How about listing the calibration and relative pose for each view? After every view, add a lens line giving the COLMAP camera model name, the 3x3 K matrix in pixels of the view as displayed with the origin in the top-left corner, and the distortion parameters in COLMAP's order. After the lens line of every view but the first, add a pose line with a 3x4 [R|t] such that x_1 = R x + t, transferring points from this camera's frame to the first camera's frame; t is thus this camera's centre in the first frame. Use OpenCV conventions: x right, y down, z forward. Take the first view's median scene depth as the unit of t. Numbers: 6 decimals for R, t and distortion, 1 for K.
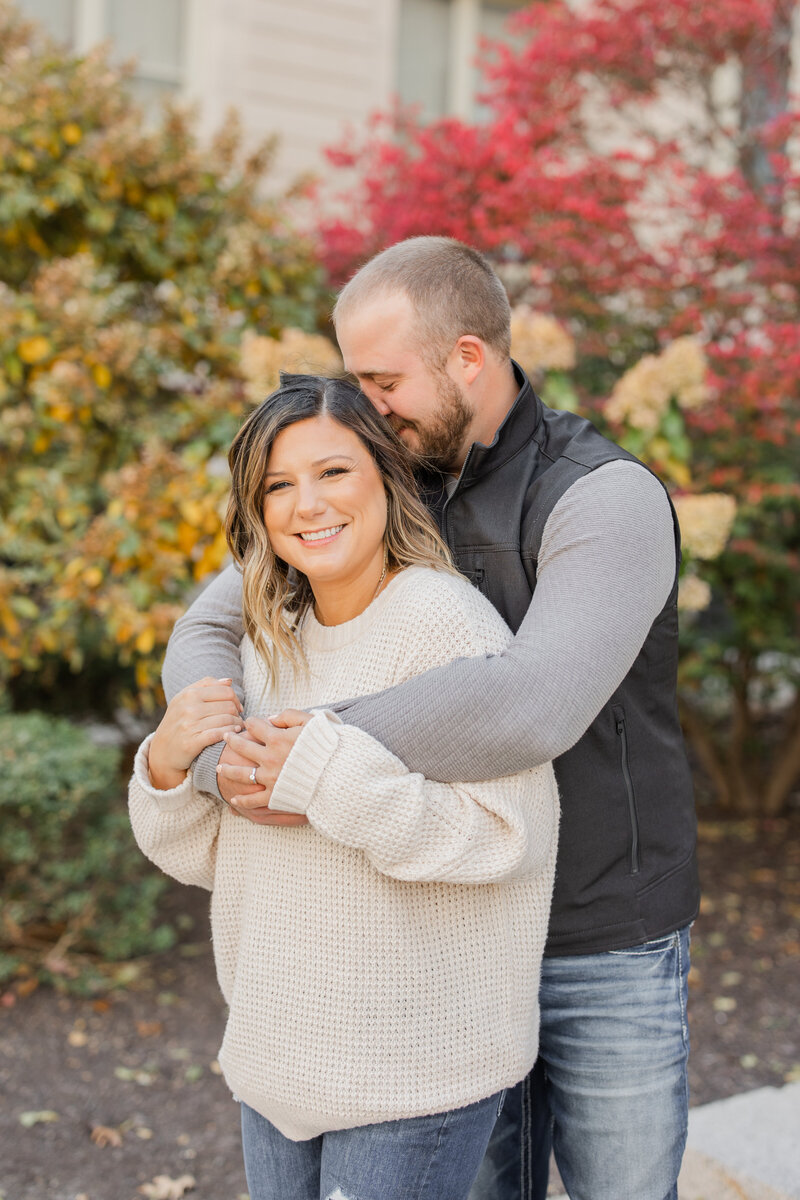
lens RADIAL K [[1770.8, 0, 400.0], [0, 1770.8, 600.0], [0, 0, 1]] dist [0.019506, -0.054393]
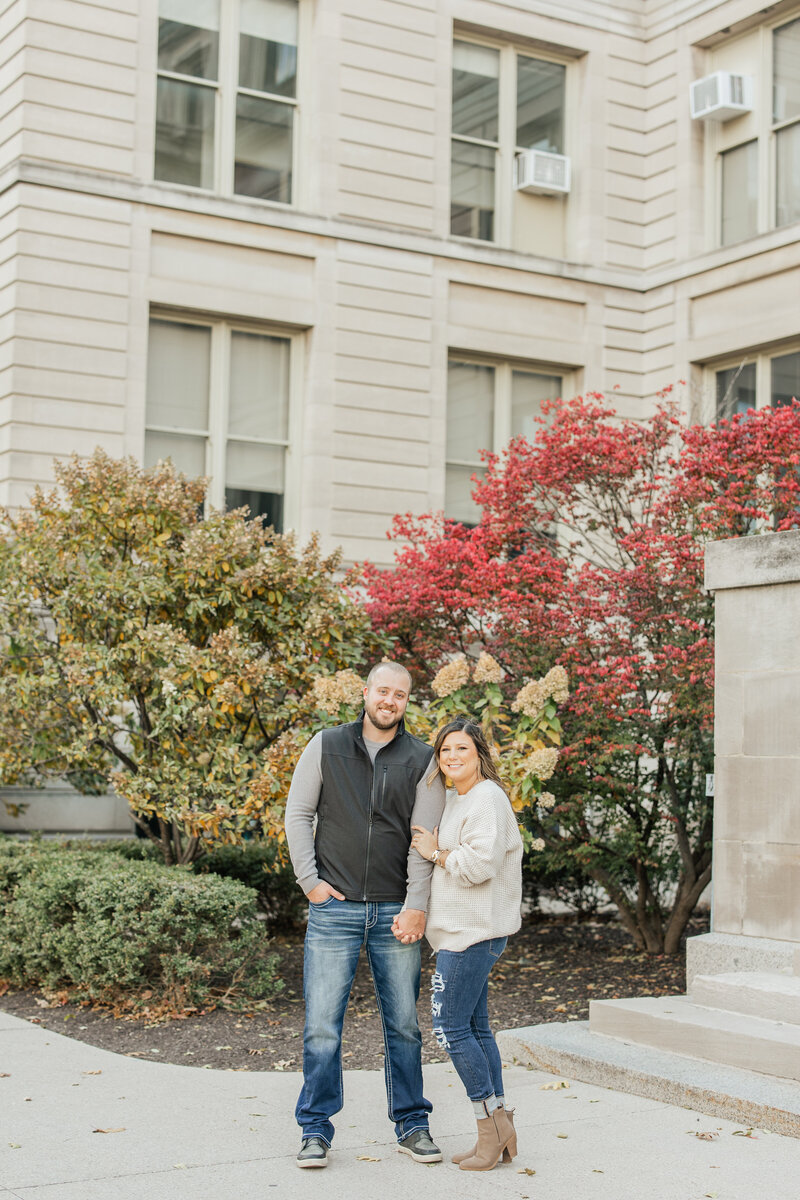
lens RADIAL K [[1770.8, 0, 400.0], [0, 1770.8, 600.0], [0, 0, 1]] dist [0.019506, -0.054393]
pose [[0.997011, -0.033975, -0.069385, 0.130188], [0.024513, 0.990821, -0.132938, 0.027042], [0.073265, 0.130839, 0.988693, -0.854839]]
